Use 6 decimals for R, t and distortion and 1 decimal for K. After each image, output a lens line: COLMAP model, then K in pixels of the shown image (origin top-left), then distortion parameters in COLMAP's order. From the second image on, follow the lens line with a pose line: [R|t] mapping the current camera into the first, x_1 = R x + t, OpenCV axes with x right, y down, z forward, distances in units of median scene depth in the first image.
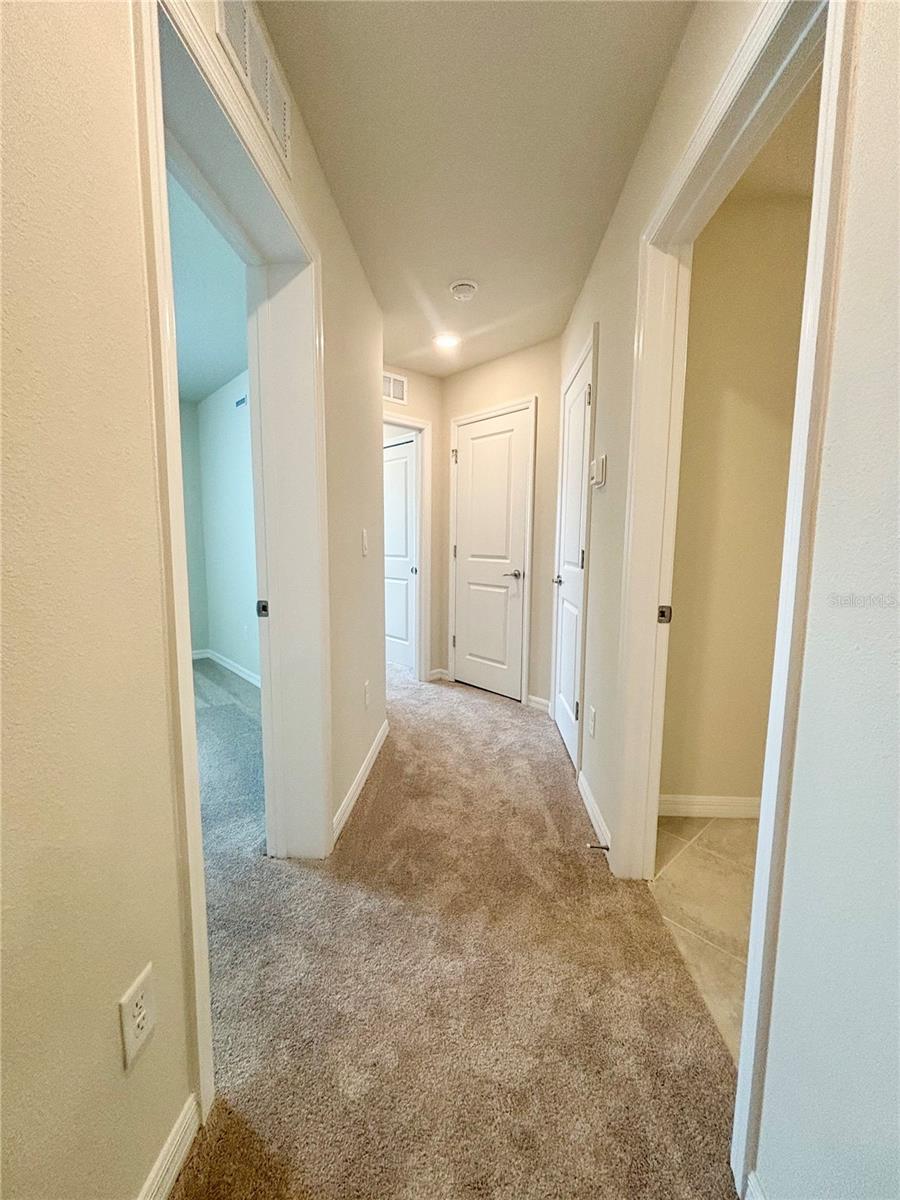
lens RADIAL K [[485.9, 0, 450.0], [0, 485.9, 600.0], [0, 0, 1]] dist [0.000508, -0.000058]
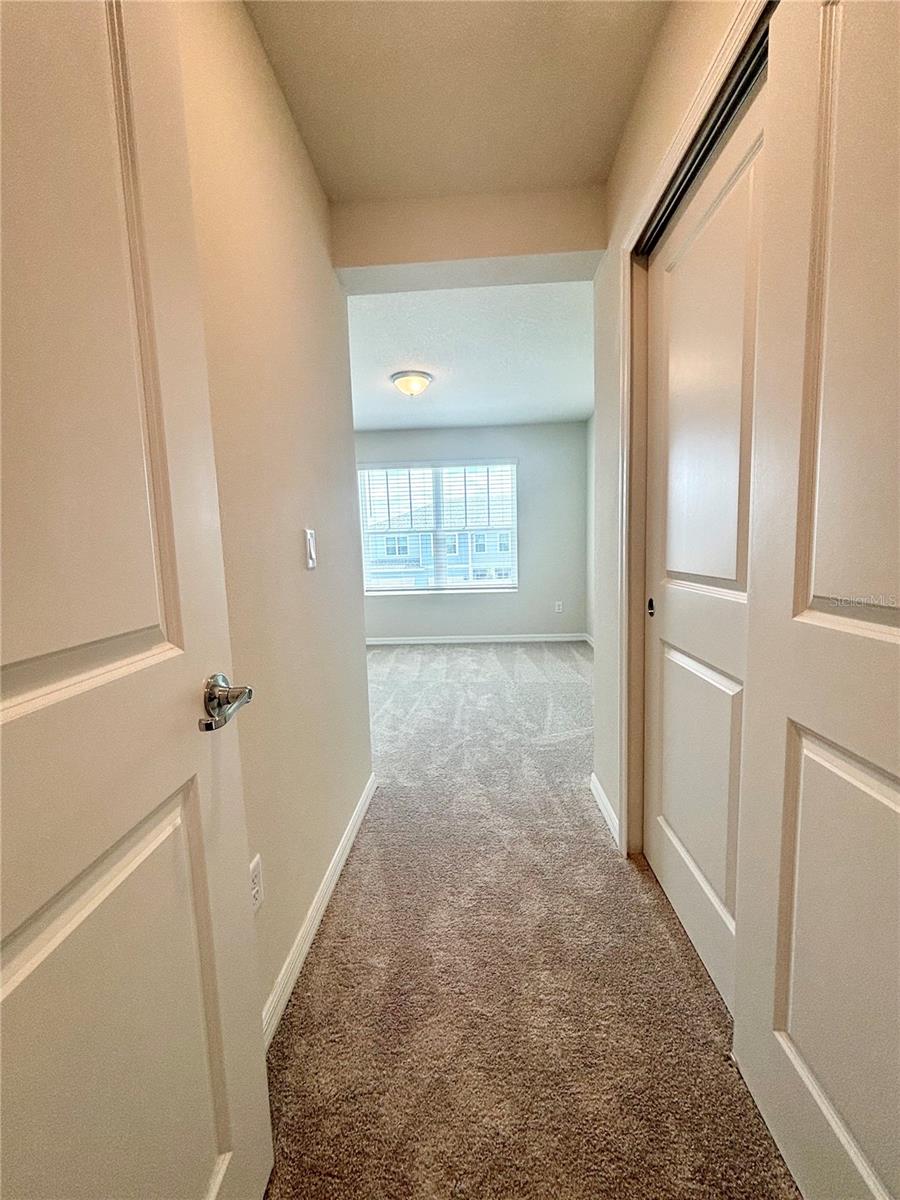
lens RADIAL K [[485.9, 0, 450.0], [0, 485.9, 600.0], [0, 0, 1]] dist [0.000508, -0.000058]
pose [[0.998969, -0.045357, -0.002101, 0.013292], [0.045342, 0.998950, -0.006597, -0.035641], [0.002398, 0.006495, 0.999976, 0.343633]]
